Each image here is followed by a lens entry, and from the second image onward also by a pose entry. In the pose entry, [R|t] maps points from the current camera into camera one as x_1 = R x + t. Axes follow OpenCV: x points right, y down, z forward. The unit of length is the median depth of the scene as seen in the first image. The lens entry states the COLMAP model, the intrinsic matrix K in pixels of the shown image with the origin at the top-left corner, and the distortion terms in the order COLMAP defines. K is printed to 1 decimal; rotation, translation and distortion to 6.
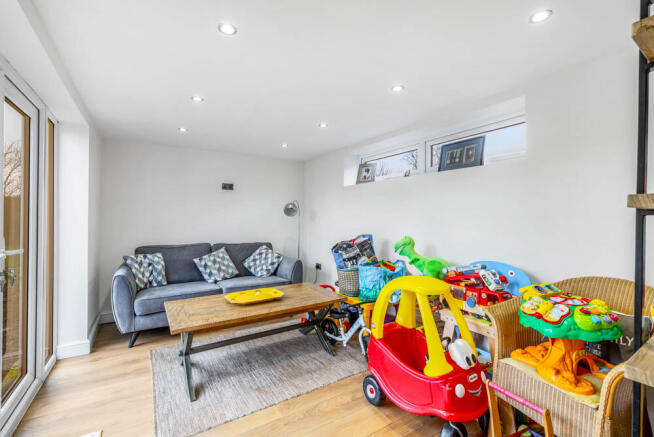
lens RADIAL K [[284.3, 0, 326.7], [0, 284.3, 219.8], [0, 0, 1]] dist [-0.001116, -0.000212]
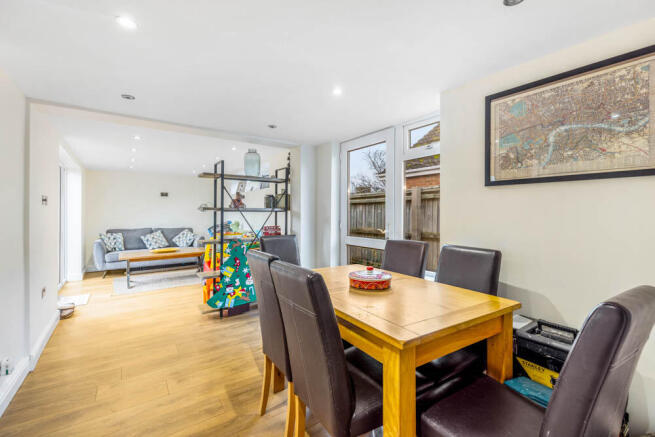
lens RADIAL K [[284.7, 0, 327.7], [0, 284.7, 214.7], [0, 0, 1]] dist [-0.001116, -0.000212]
pose [[0.999210, -0.004492, 0.039483, 0.651702], [0.004085, 0.999938, 0.010387, -0.013114], [-0.039528, -0.010218, 0.999166, -0.853711]]
